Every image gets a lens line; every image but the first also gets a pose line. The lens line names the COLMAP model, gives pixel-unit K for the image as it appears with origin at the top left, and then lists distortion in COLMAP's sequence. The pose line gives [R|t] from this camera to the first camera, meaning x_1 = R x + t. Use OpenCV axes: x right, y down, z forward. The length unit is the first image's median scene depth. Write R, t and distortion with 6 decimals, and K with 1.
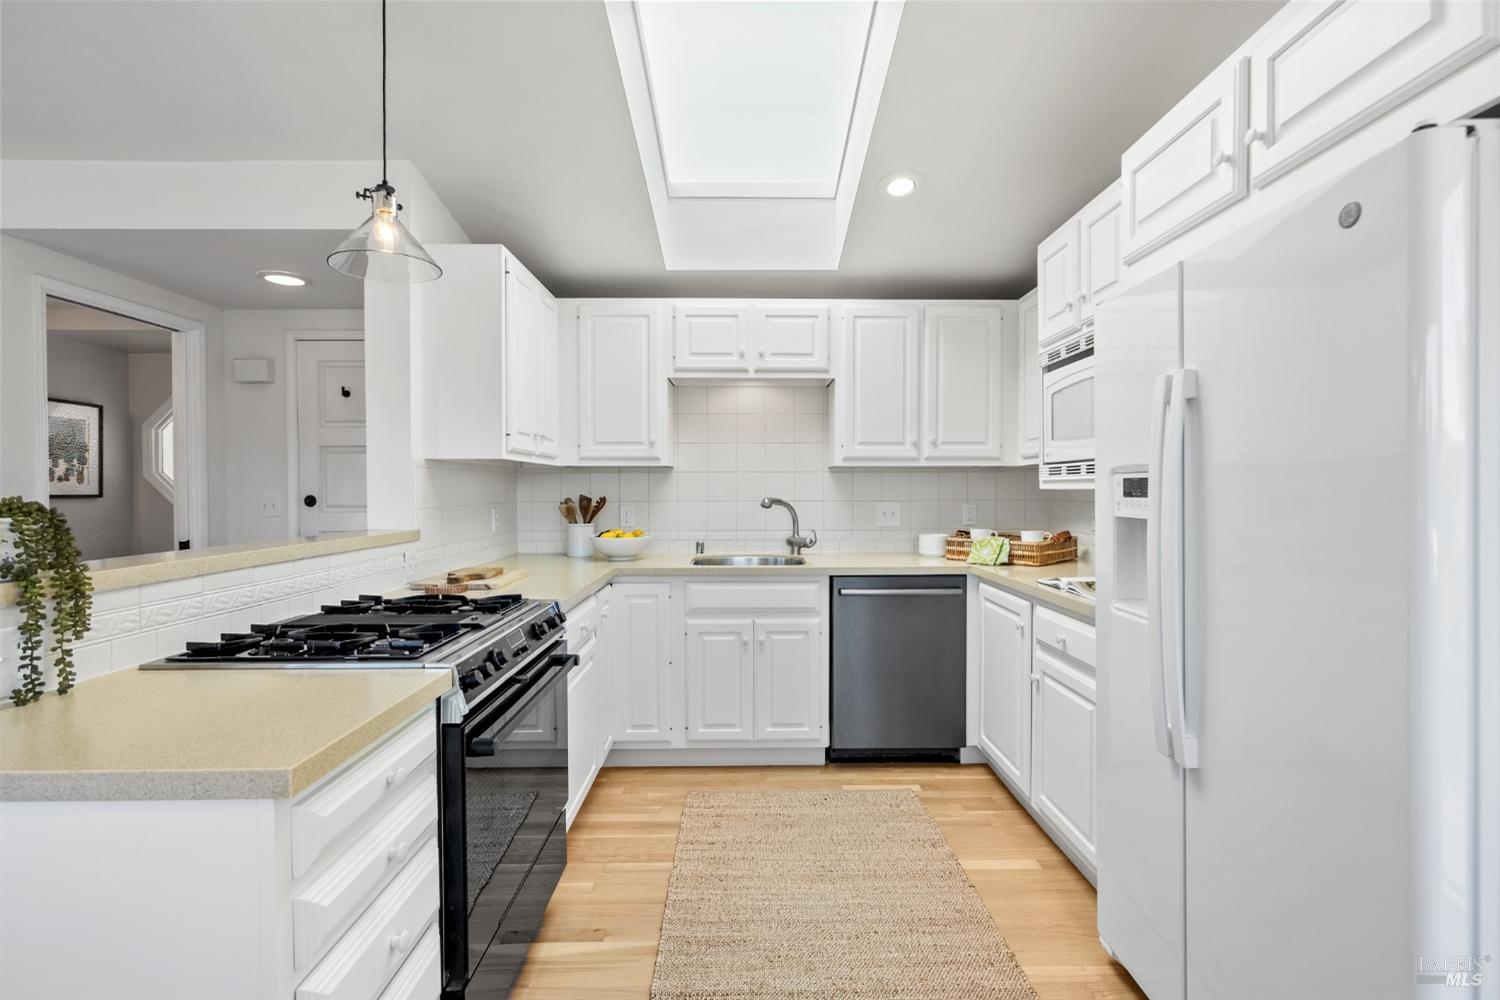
lens RADIAL K [[676.0, 0, 750.0], [0, 676.0, 500.0], [0, 0, 1]] dist [-0.010431, 0.000548]
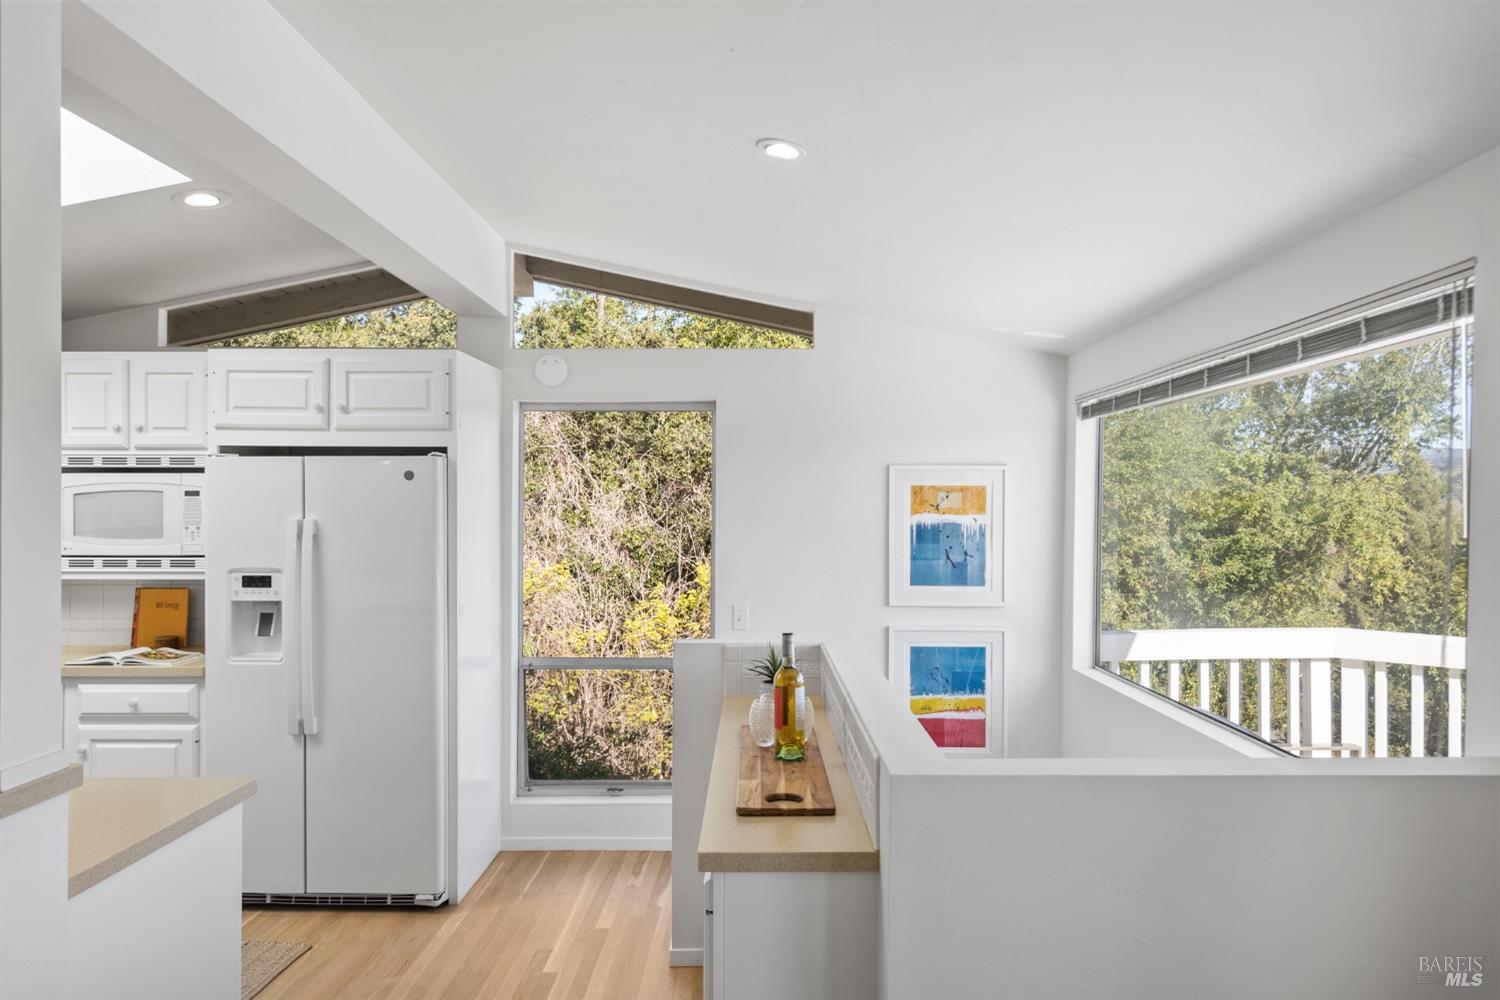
lens RADIAL K [[994.8, 0, 750.0], [0, 994.8, 500.0], [0, 0, 1]] dist [0.003755, 0.001067]
pose [[0.028074, 0.011973, 0.999534, -0.954411], [0.016308, 0.999790, -0.012434, -0.088685], [-0.999473, 0.016649, 0.027873, -0.134372]]
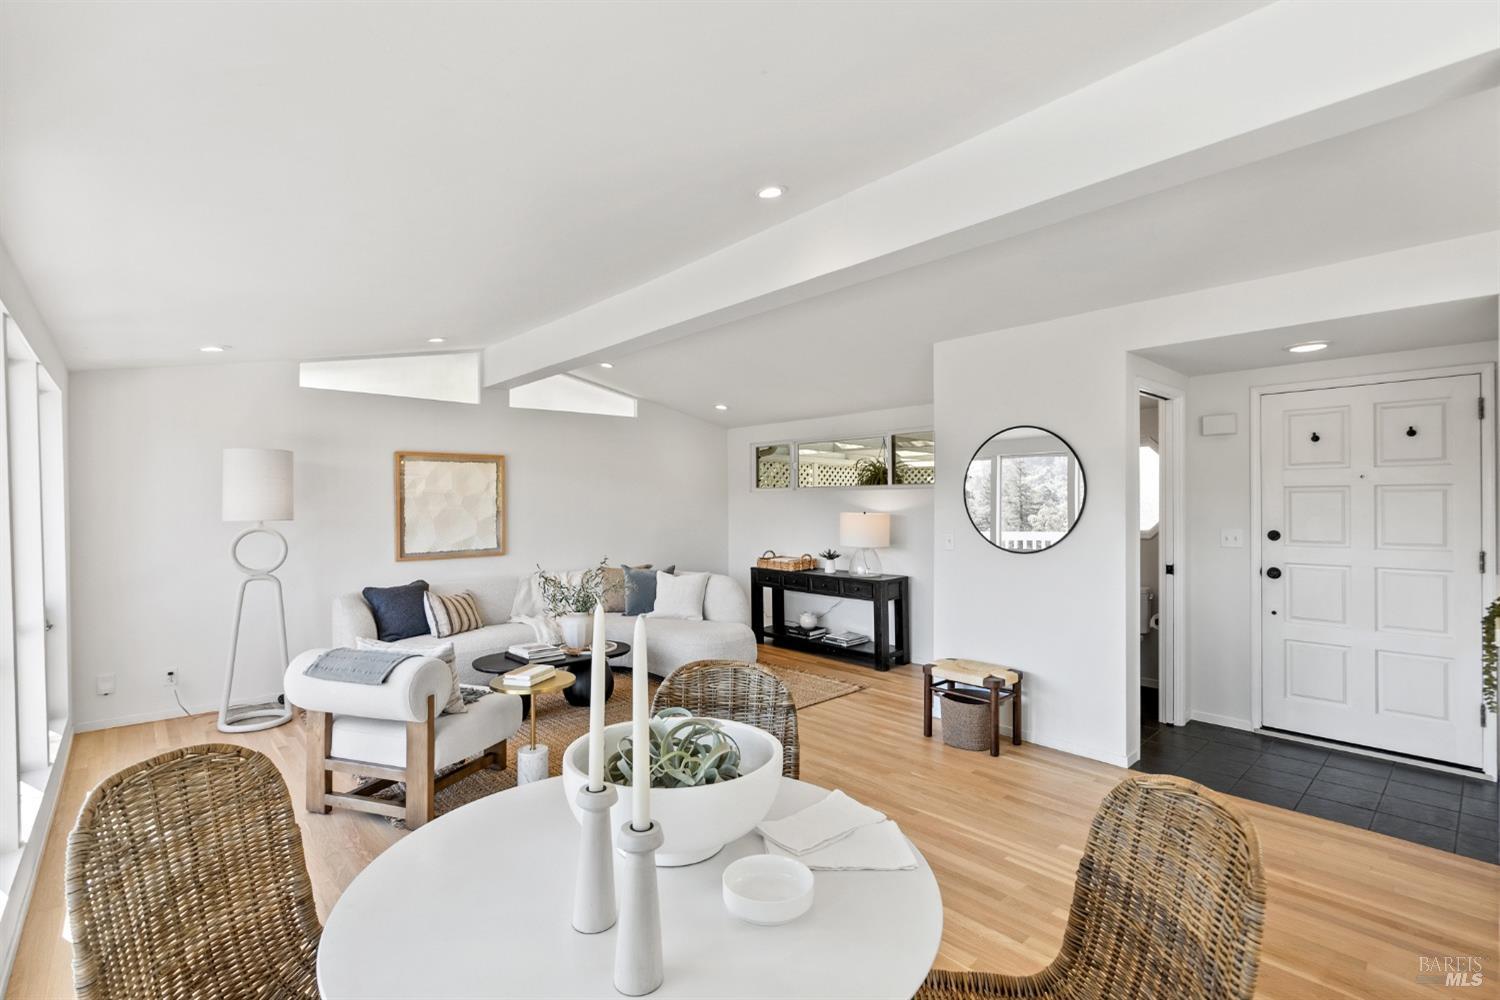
lens RADIAL K [[683.6, 0, 758.5], [0, 683.6, 493.6], [0, 0, 1]] dist [0.000386, 0.000459]
pose [[0.663798, -0.008495, -0.747864, -0.440854], [-0.012069, 0.999684, -0.022067, -0.038947], [0.747815, 0.023674, 0.663485, -0.493511]]
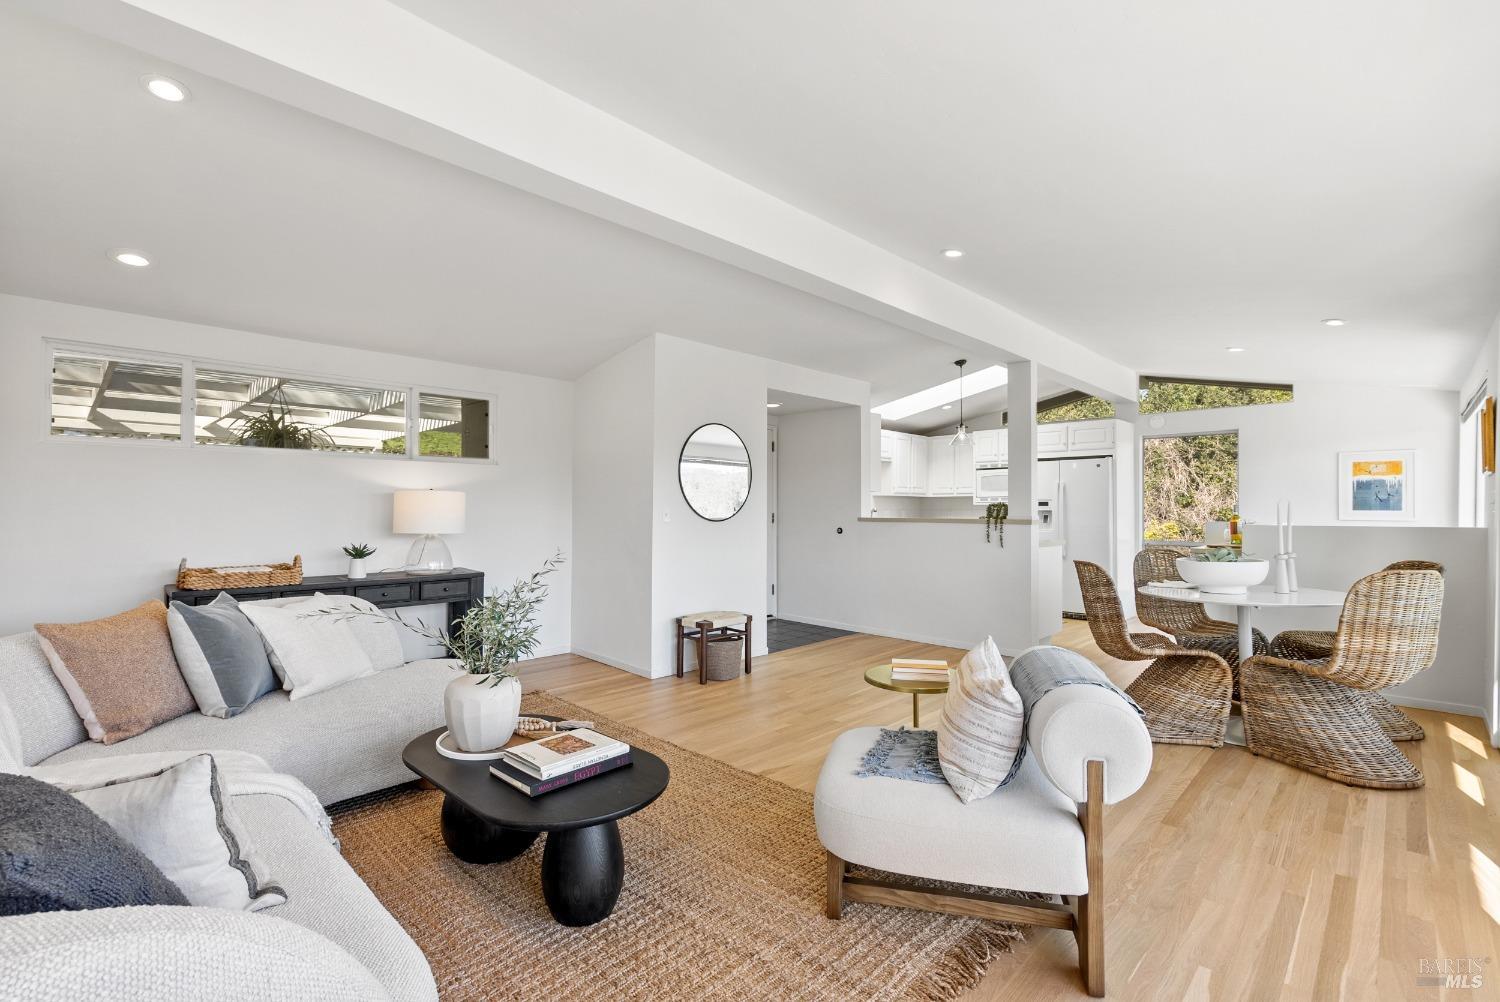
lens RADIAL K [[676.0, 0, 750.0], [0, 676.0, 501.0], [0, 0, 1]] dist [-0.010431, 0.000548]
pose [[0.709519, 0.013720, 0.704553, -2.287678], [0.008267, 0.999580, -0.027791, 0.041024], [-0.704638, 0.025542, 0.709107, -0.496105]]
